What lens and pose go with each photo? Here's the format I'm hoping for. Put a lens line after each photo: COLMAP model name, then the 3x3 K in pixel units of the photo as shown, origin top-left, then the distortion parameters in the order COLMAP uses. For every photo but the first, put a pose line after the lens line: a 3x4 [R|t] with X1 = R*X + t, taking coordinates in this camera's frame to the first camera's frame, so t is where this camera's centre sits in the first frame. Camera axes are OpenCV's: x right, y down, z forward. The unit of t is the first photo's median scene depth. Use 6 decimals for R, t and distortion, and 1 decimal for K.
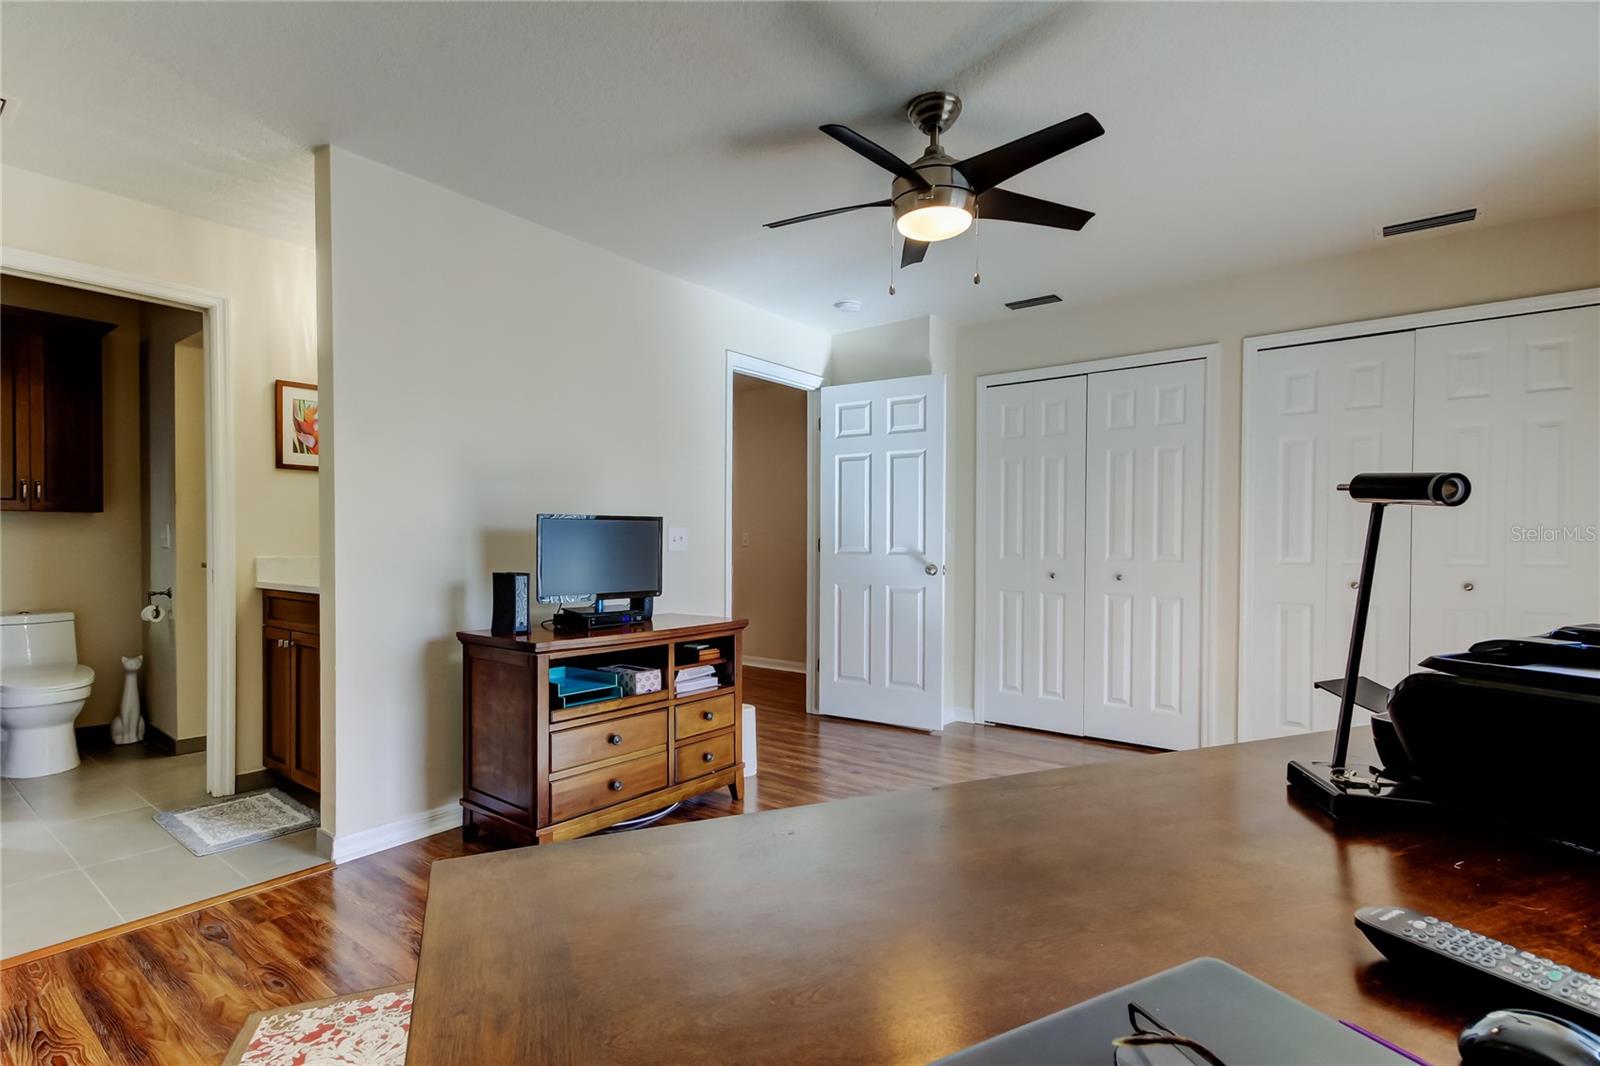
lens RADIAL K [[754.2, 0, 801.9], [0, 754.2, 555.5], [0, 0, 1]] dist [0.016068, -0.001124]
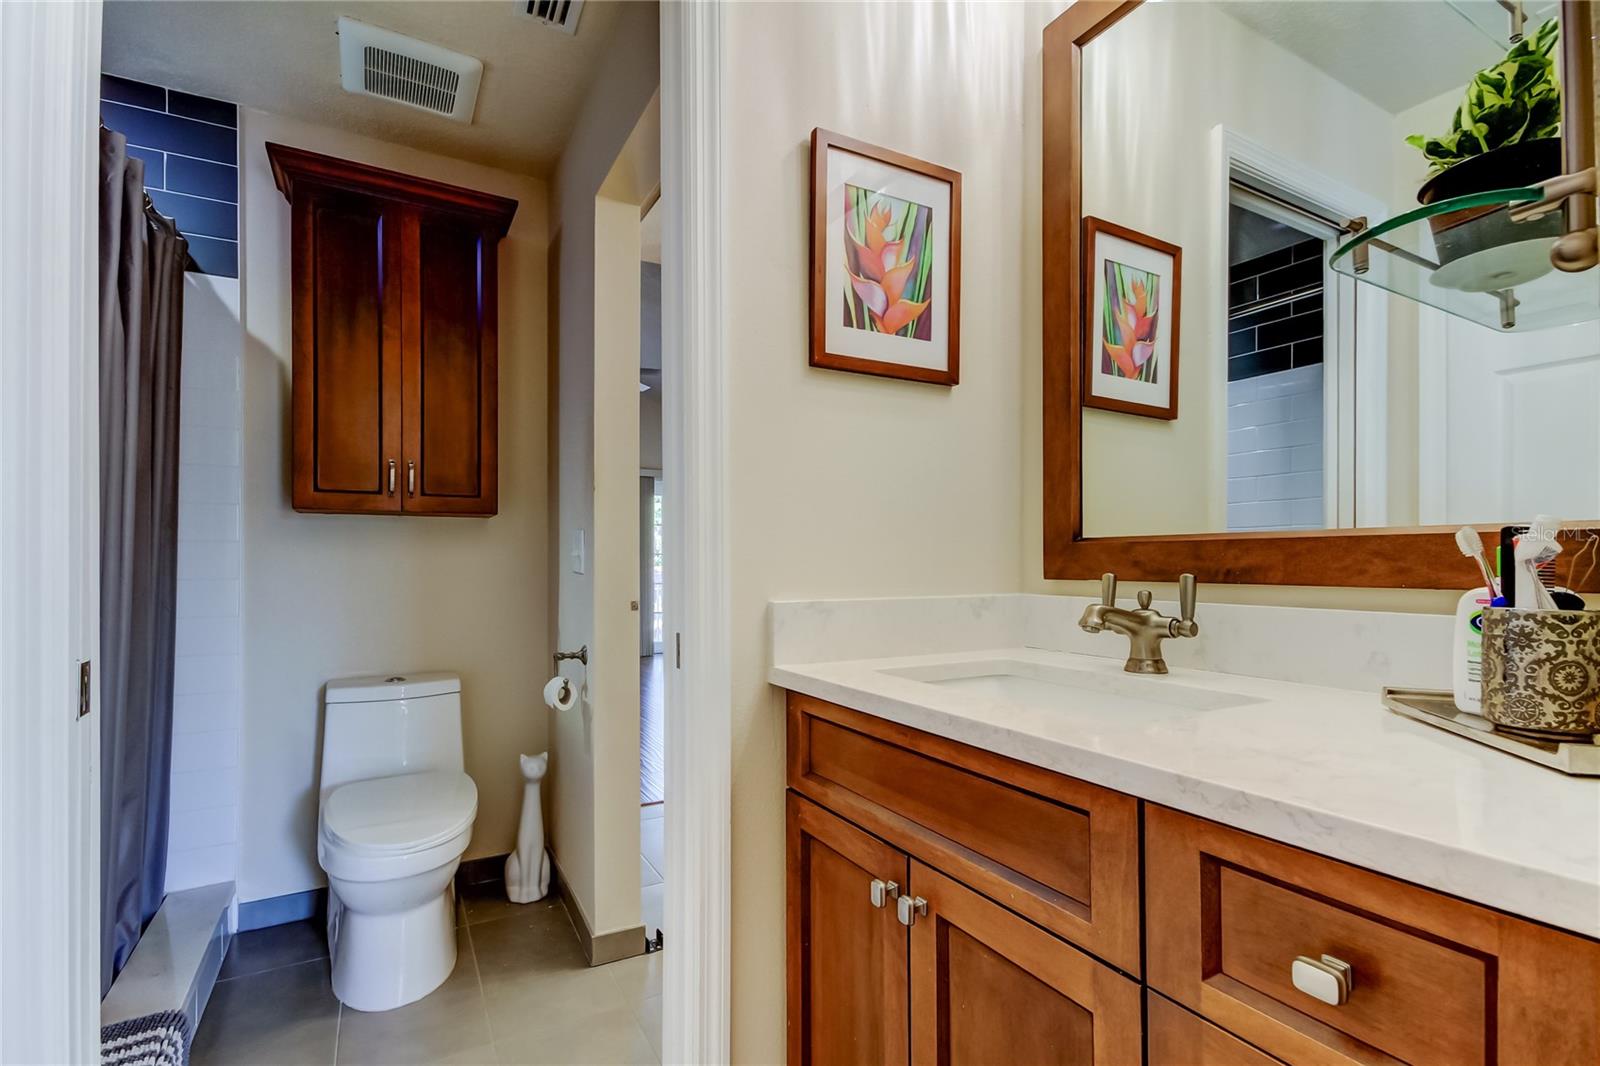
lens RADIAL K [[754.2, 0, 801.9], [0, 754.2, 555.5], [0, 0, 1]] dist [0.016068, -0.001124]
pose [[0.917330, -0.010664, -0.397984, -0.467729], [0.000263, 0.999657, -0.026178, -0.009059], [0.398127, 0.023909, 0.917019, 0.560933]]
